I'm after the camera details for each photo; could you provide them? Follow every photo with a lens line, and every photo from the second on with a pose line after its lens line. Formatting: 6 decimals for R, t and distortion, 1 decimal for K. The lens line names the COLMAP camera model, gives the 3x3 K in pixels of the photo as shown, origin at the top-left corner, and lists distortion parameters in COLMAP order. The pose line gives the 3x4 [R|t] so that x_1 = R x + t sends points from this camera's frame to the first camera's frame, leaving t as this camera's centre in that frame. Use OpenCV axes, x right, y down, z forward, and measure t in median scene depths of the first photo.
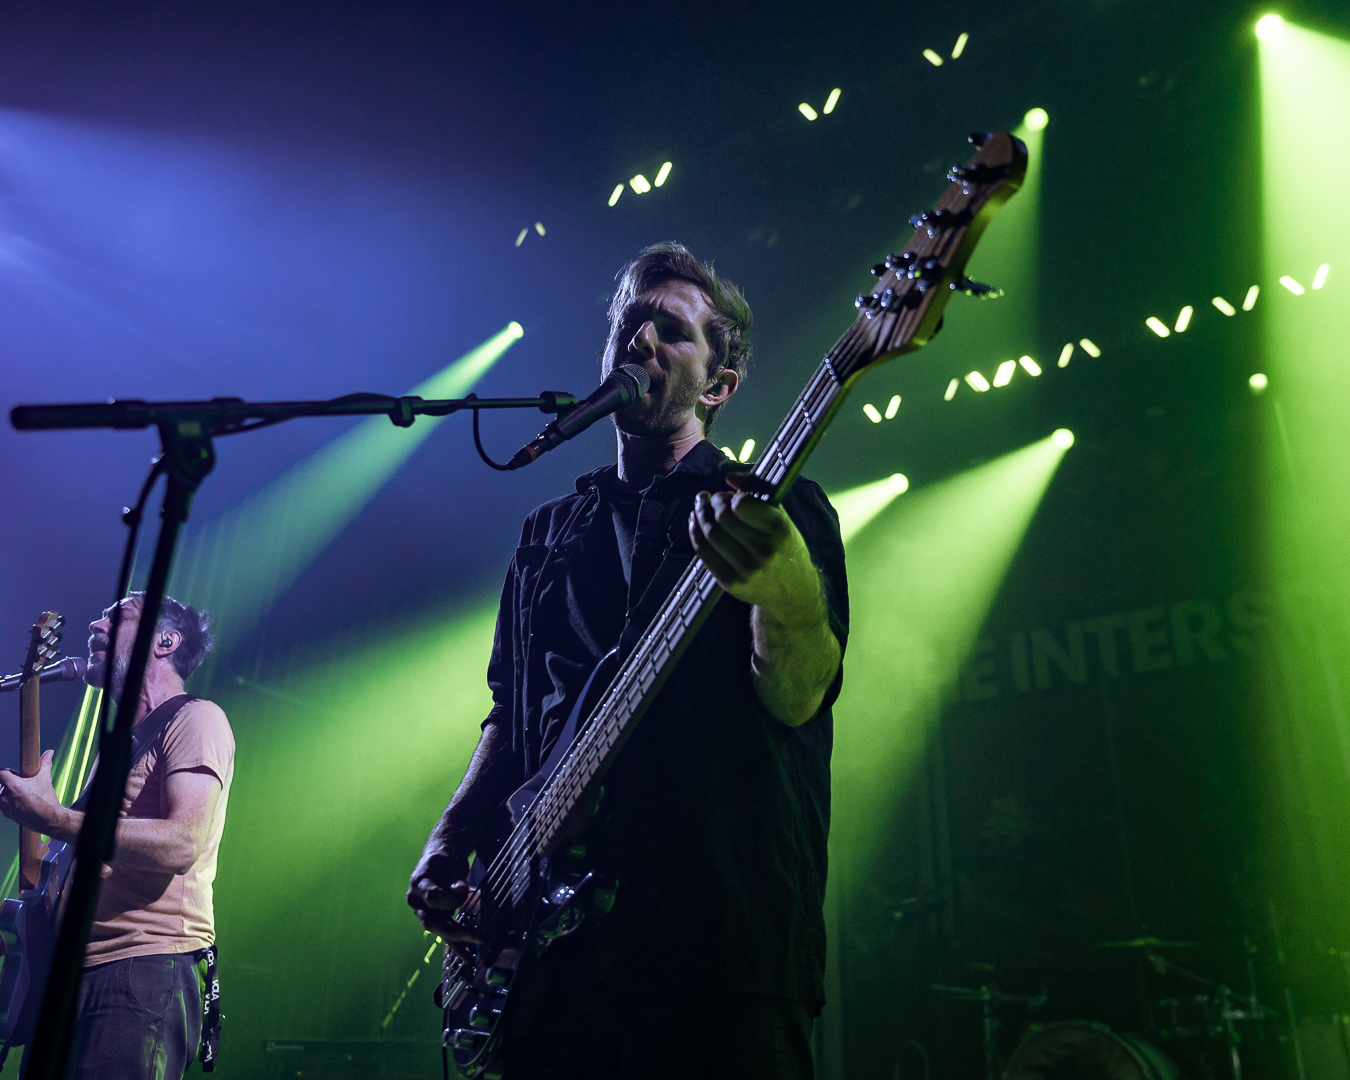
lens RADIAL K [[1142.4, 0, 675.0], [0, 1142.4, 540.0], [0, 0, 1]] dist [-0.005378, -0.004240]
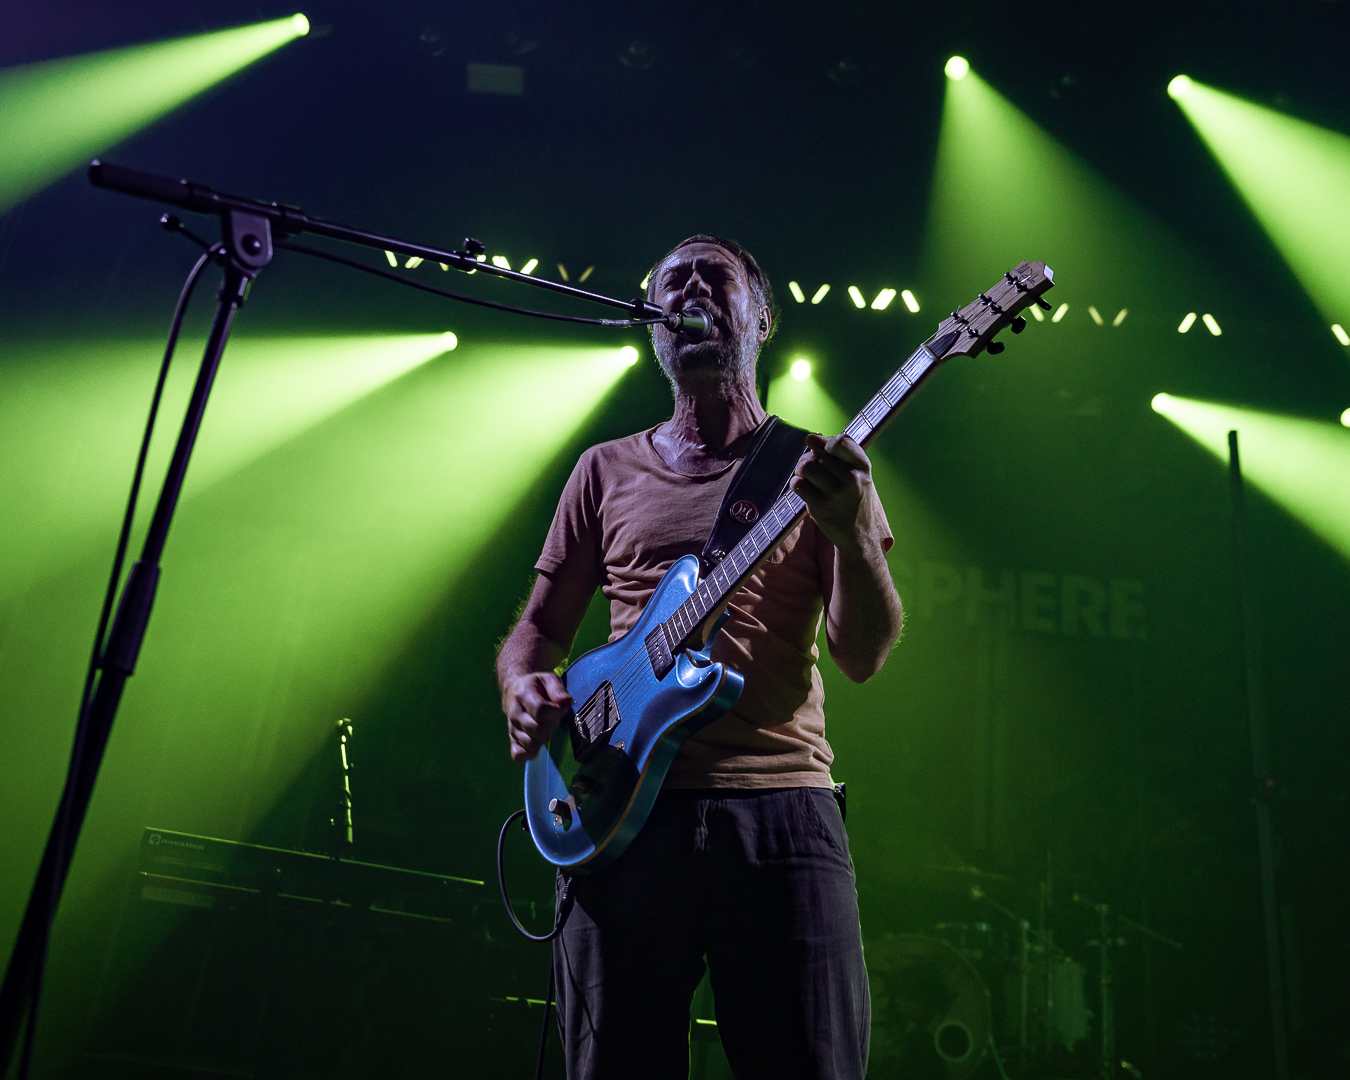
lens RADIAL K [[1154.7, 0, 675.0], [0, 1154.7, 540.0], [0, 0, 1]] dist [0.001087, 0.000623]
pose [[0.868095, 0.269139, 0.417104, -0.368076], [-0.319477, 0.946026, 0.054480, 0.088528], [-0.379928, -0.180549, 0.907225, 0.176159]]
